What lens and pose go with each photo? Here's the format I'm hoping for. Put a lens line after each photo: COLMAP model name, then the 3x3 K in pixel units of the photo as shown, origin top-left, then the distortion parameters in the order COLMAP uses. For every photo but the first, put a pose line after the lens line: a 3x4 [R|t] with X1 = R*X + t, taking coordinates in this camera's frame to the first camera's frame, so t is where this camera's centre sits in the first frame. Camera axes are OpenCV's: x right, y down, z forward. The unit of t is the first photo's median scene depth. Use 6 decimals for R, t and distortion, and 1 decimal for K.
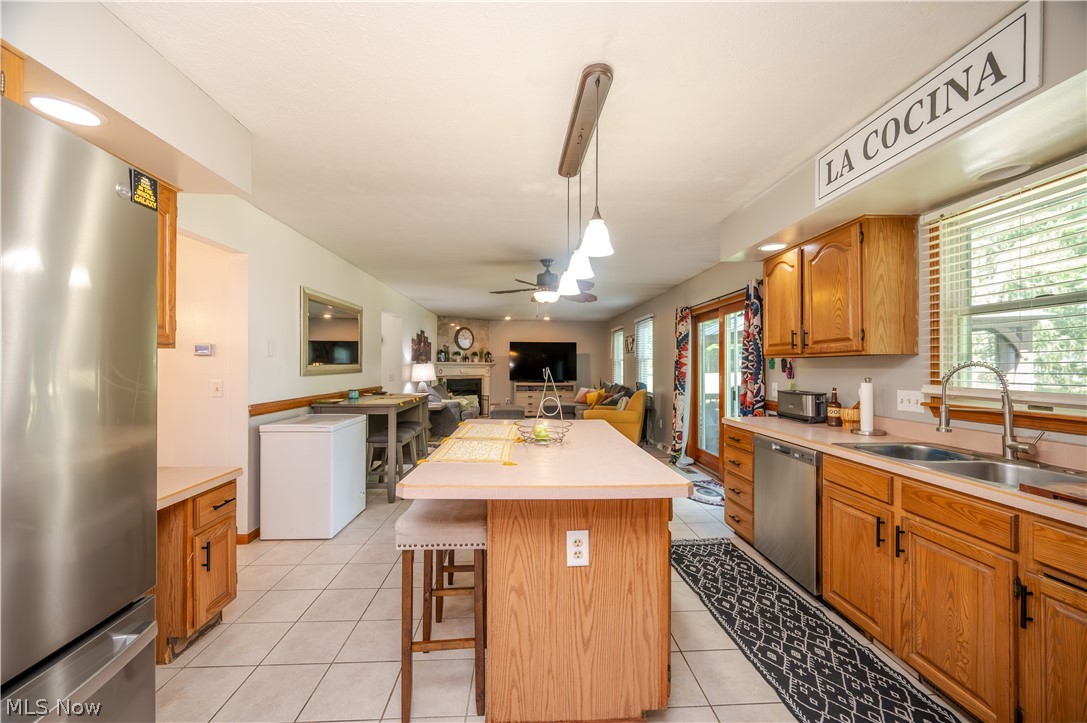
lens RADIAL K [[426.1, 0, 543.5], [0, 426.1, 361.5], [0, 0, 1]] dist [-0.025528, 0.000023]
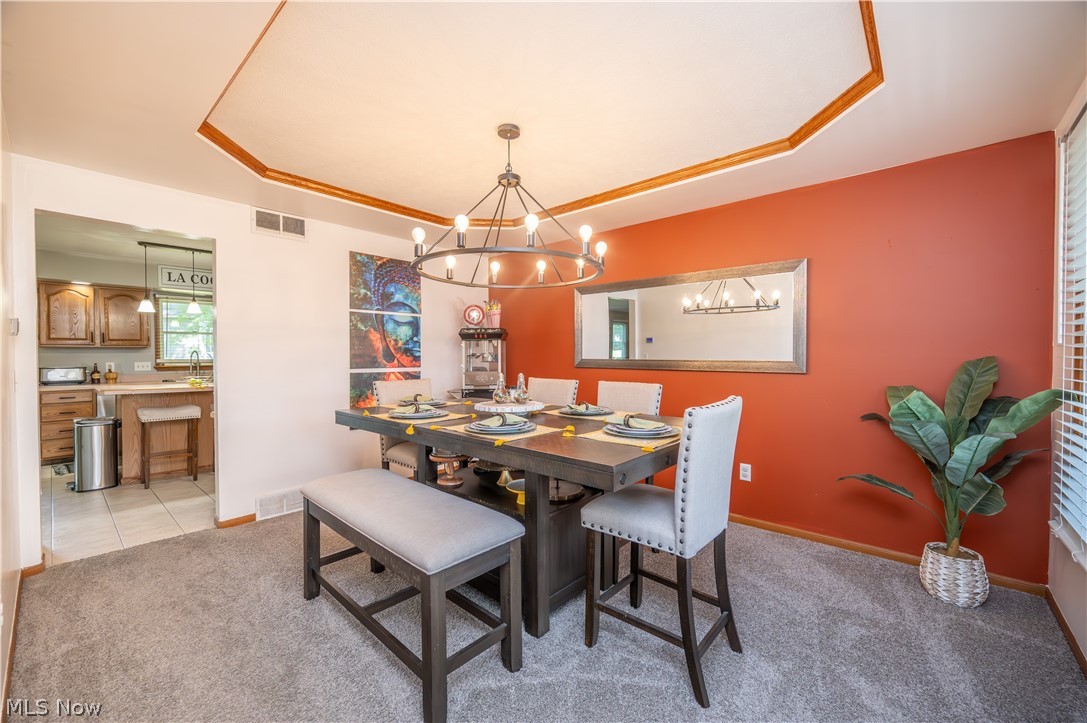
lens RADIAL K [[434.1, 0, 543.5], [0, 434.1, 361.5], [0, 0, 1]] dist [-0.000583, -0.000150]
pose [[-0.716121, -0.010581, 0.697896, -2.090728], [-0.007038, 0.999944, 0.007938, 0.024410], [-0.697941, 0.000773, -0.716155, 0.964919]]
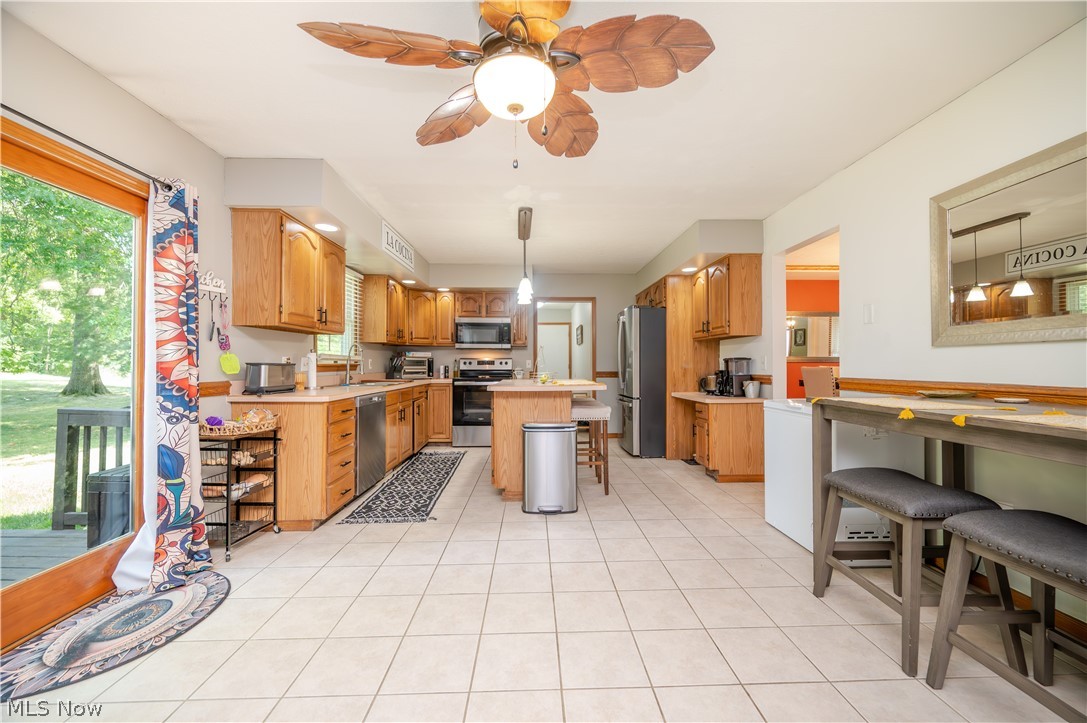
lens RADIAL K [[429.1, 0, 546.0], [0, 429.1, 358.4], [0, 0, 1]] dist [-0.001399, 0.000189]
pose [[-0.999862, -0.001174, 0.016583, -0.032378], [-0.001553, 0.999737, -0.022870, 0.087921], [-0.016552, -0.022892, -0.999601, 2.111419]]
